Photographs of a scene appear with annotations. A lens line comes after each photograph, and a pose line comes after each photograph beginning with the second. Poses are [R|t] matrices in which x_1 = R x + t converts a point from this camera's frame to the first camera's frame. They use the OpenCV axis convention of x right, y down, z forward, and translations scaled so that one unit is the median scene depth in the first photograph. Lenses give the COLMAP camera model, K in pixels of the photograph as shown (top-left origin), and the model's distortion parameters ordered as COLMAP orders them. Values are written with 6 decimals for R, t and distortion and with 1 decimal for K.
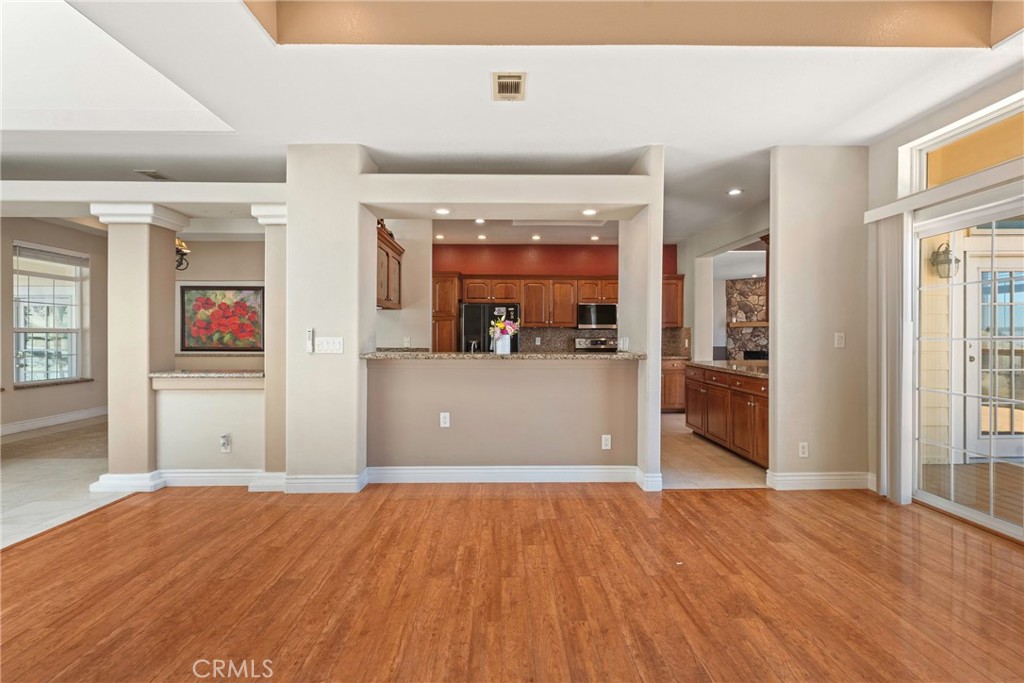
lens RADIAL K [[519.1, 0, 489.3], [0, 519.1, 337.7], [0, 0, 1]] dist [-0.005289, -0.000489]
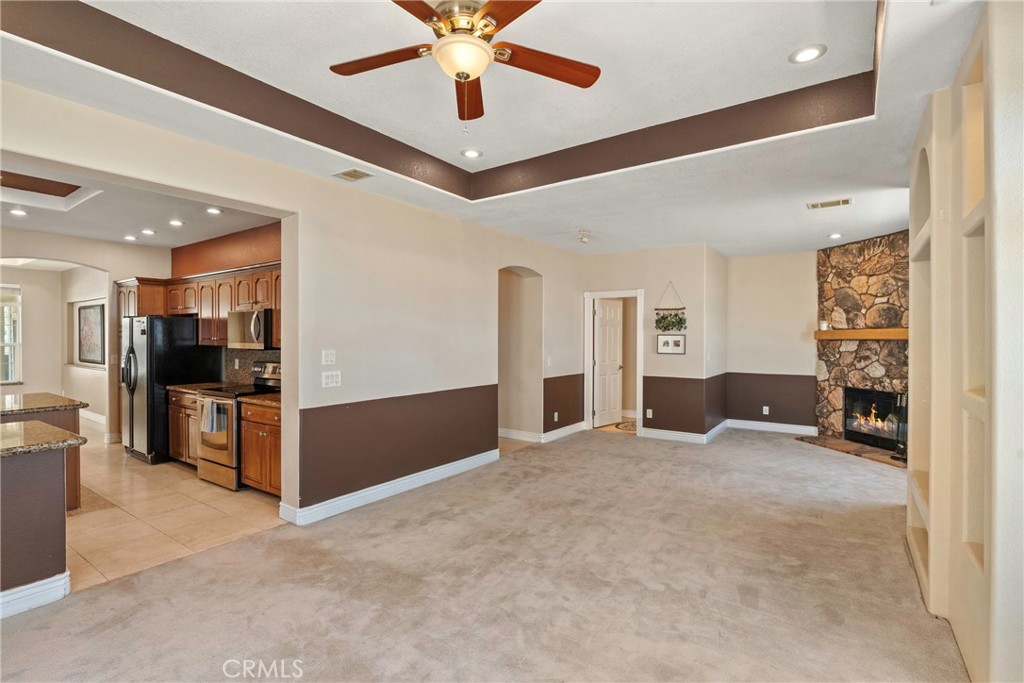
lens RADIAL K [[482.9, 0, 507.5], [0, 482.9, 341.2], [0, 0, 1]] dist [-0.002763, -0.000026]
pose [[0.799993, 0.008576, -0.599948, 1.760969], [-0.005035, 0.999959, 0.007581, -0.072185], [0.599988, -0.003044, 0.800003, 1.465754]]
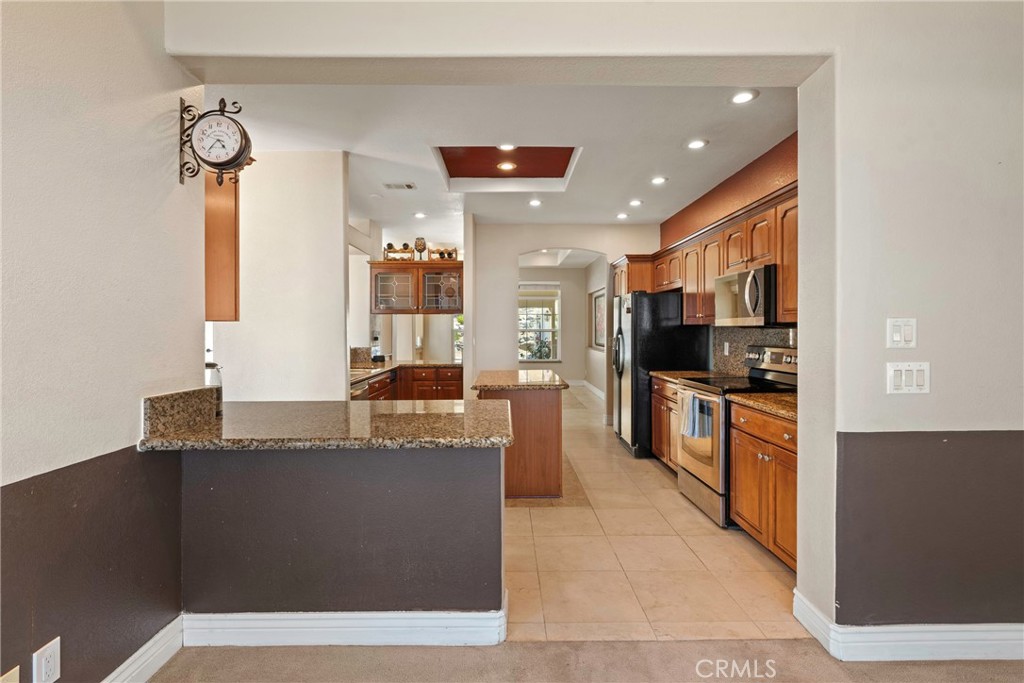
lens RADIAL K [[483.6, 0, 511.6], [0, 483.6, 332.9], [0, 0, 1]] dist [-0.011385, -0.000371]
pose [[-0.008595, 0.007703, -0.999933, 1.358177], [-0.000210, 0.999970, 0.007706, -0.033306], [0.999963, 0.000277, -0.008593, 1.651255]]
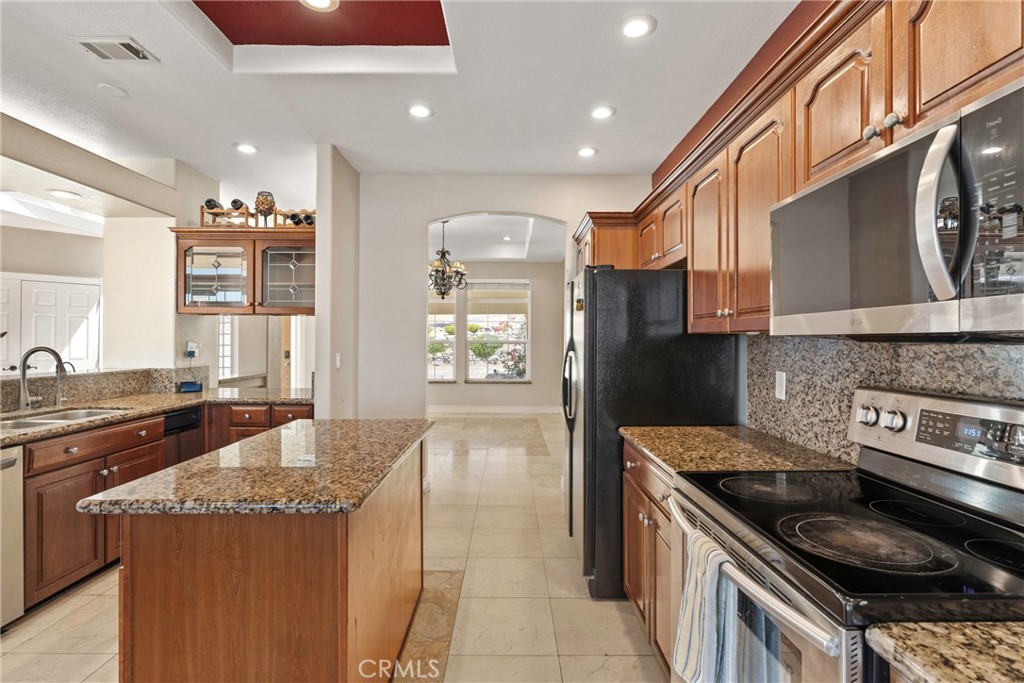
lens RADIAL K [[487.5, 0, 512.0], [0, 487.5, 341.5], [0, 0, 1]] dist [-0.000843, 0.000038]
pose [[-0.015311, 0.002209, -0.999880, 0.746625], [-0.006553, 0.999976, 0.002310, -0.034495], [0.999861, 0.006587, -0.015296, 1.864647]]
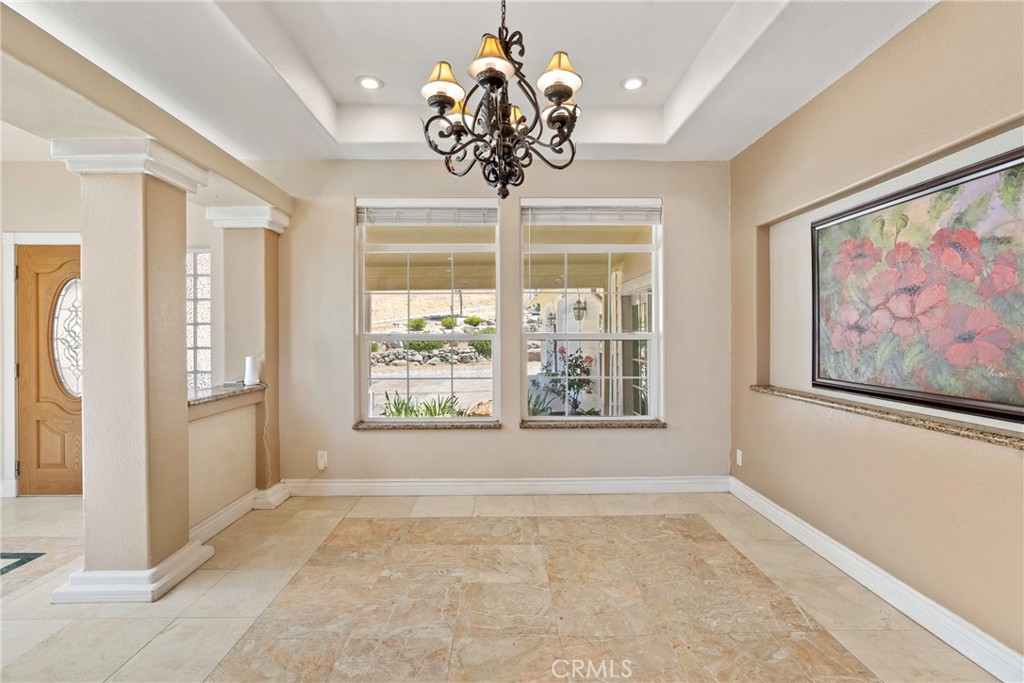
lens RADIAL K [[482.9, 0, 507.5], [0, 482.9, 341.2], [0, 0, 1]] dist [-0.002763, -0.000026]
pose [[-0.006265, 0.012560, -0.999901, -0.472063], [0.000900, 0.999921, 0.012555, -0.029564], [0.999980, -0.000821, -0.006275, 1.595708]]
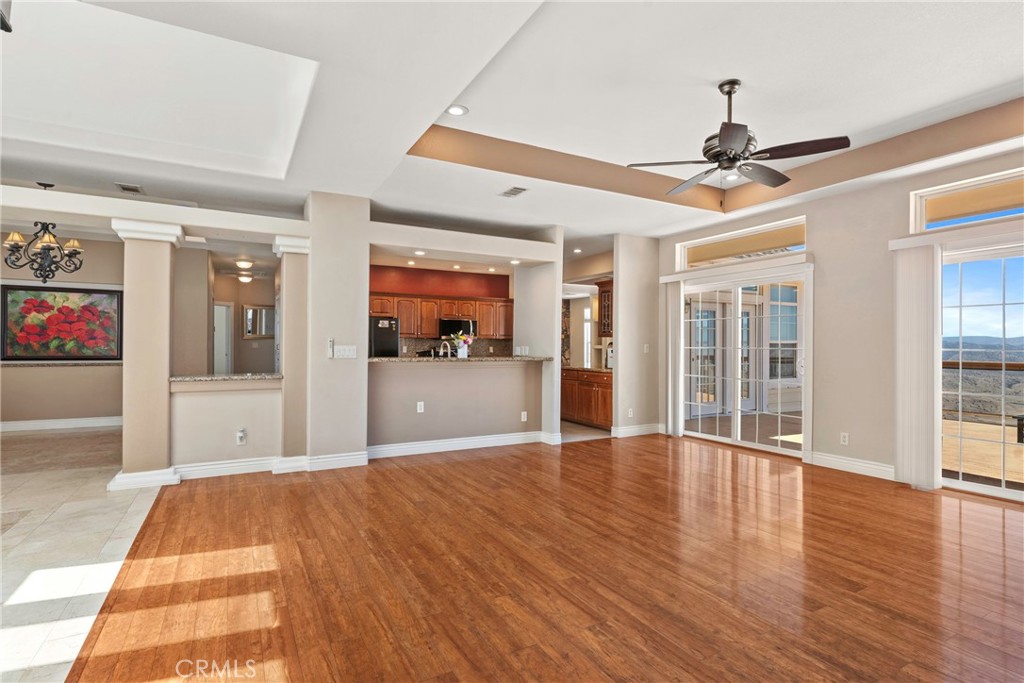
lens RADIAL K [[506.1, 0, 512.0], [0, 506.1, 341.5], [0, 0, 1]] dist [-0.000959, -0.000236]
pose [[0.884411, 0.008241, 0.466635, -0.491062], [-0.003474, 0.999933, -0.011076, 0.001019], [-0.466695, 0.008174, 0.884381, -0.277612]]
